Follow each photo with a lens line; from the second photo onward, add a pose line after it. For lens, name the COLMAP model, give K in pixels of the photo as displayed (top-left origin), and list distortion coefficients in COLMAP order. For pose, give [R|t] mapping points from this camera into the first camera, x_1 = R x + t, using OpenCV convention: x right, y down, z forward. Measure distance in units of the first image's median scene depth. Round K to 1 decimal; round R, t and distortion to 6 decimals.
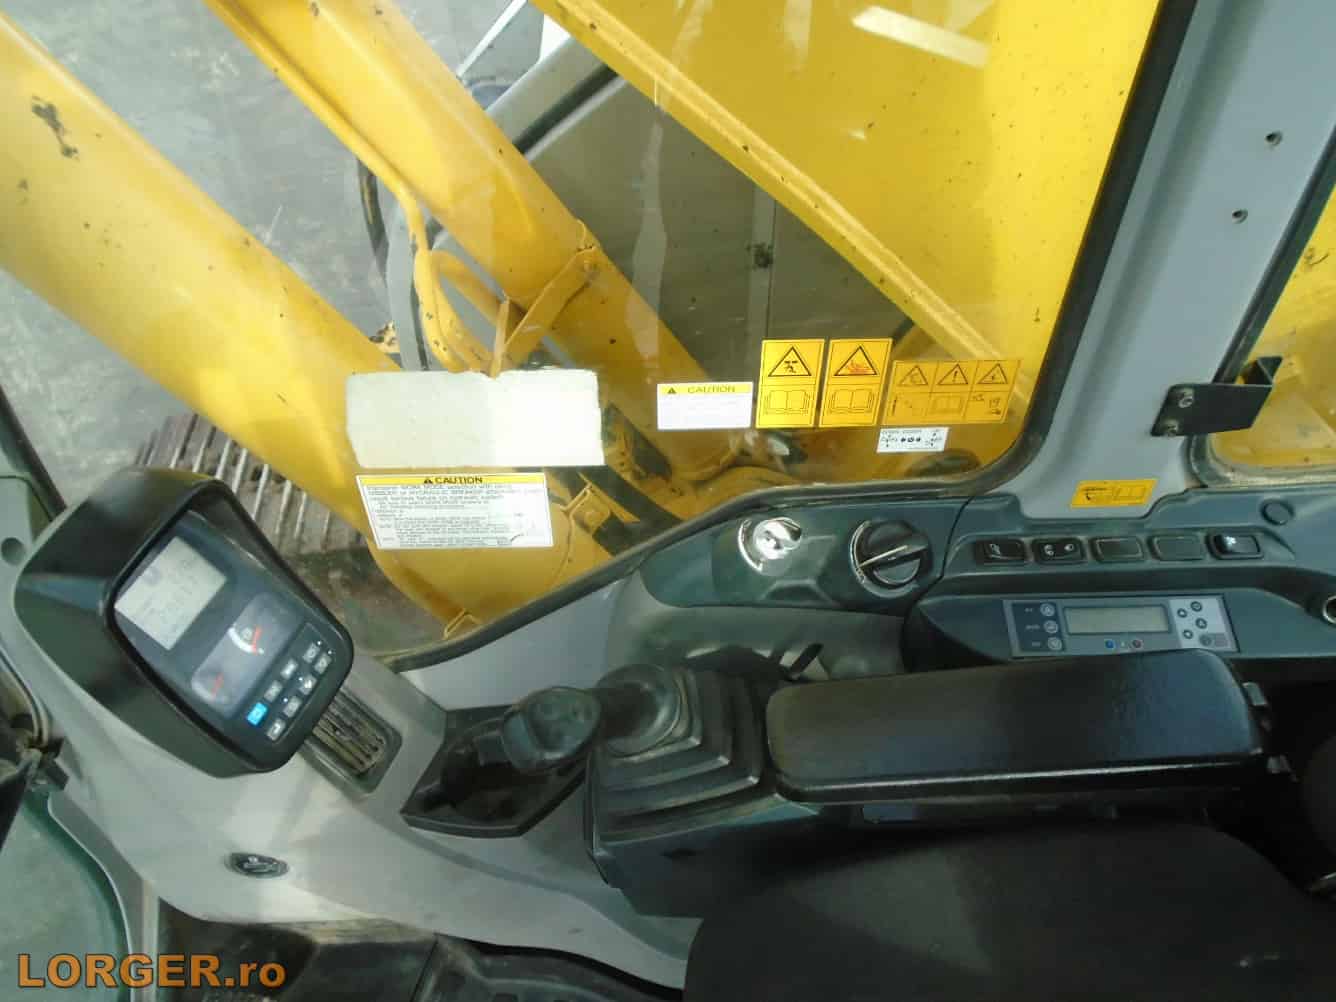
lens RADIAL K [[1033.1, 0, 668.0], [0, 1033.1, 501.0], [0, 0, 1]] dist [-0.010068, 0.001204]
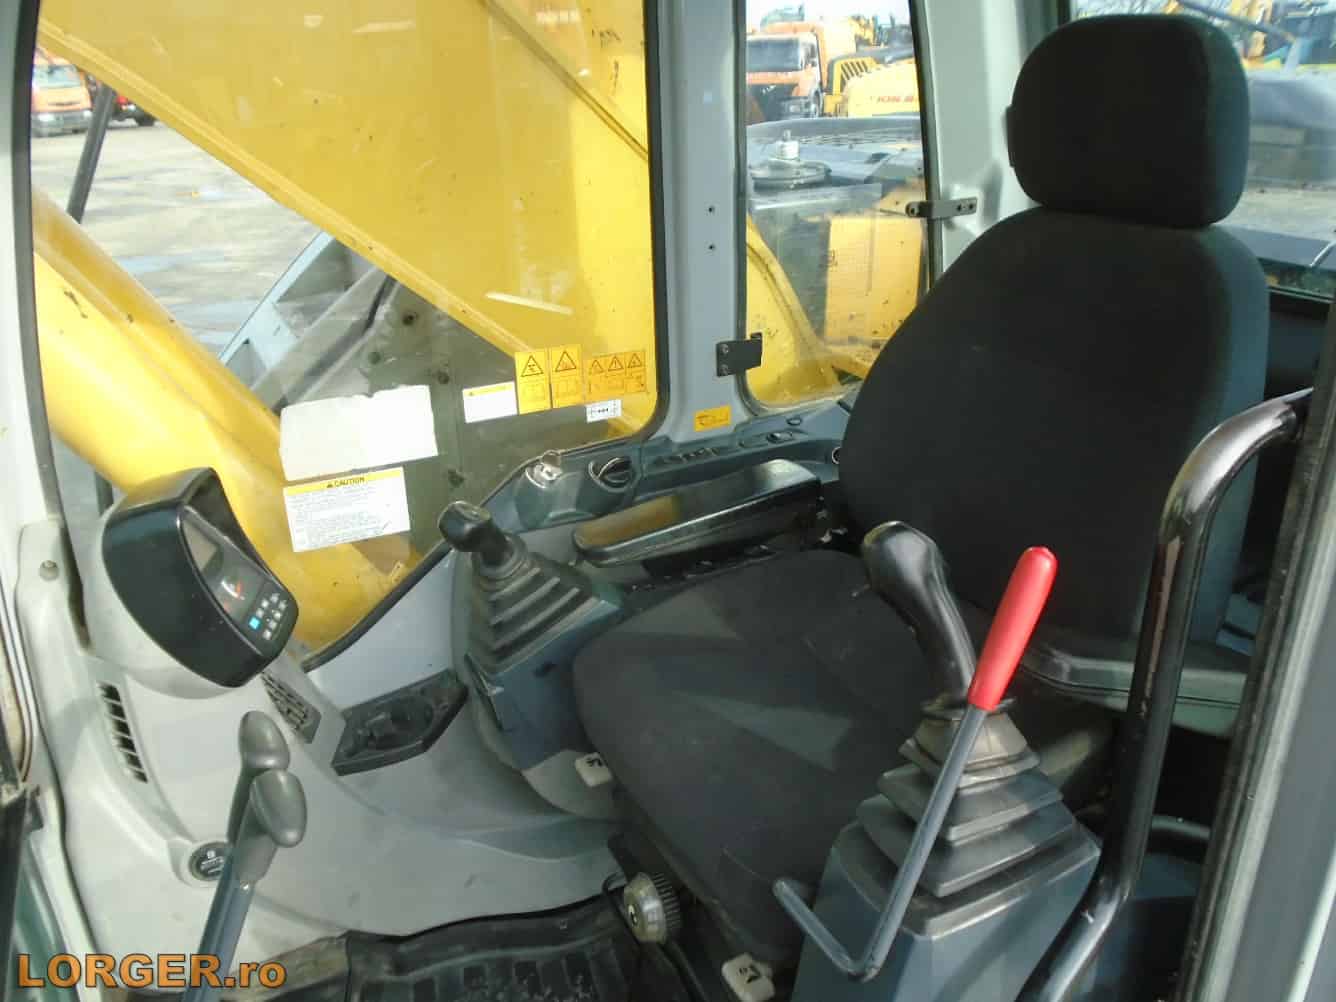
lens RADIAL K [[1033.1, 0, 668.0], [0, 1033.1, 501.0], [0, 0, 1]] dist [-0.010068, 0.001204]
pose [[0.905134, -0.184302, 0.383099, -0.383040], [0.324625, 0.881494, -0.342908, 0.734631], [-0.274501, 0.434742, 0.857700, -0.513578]]
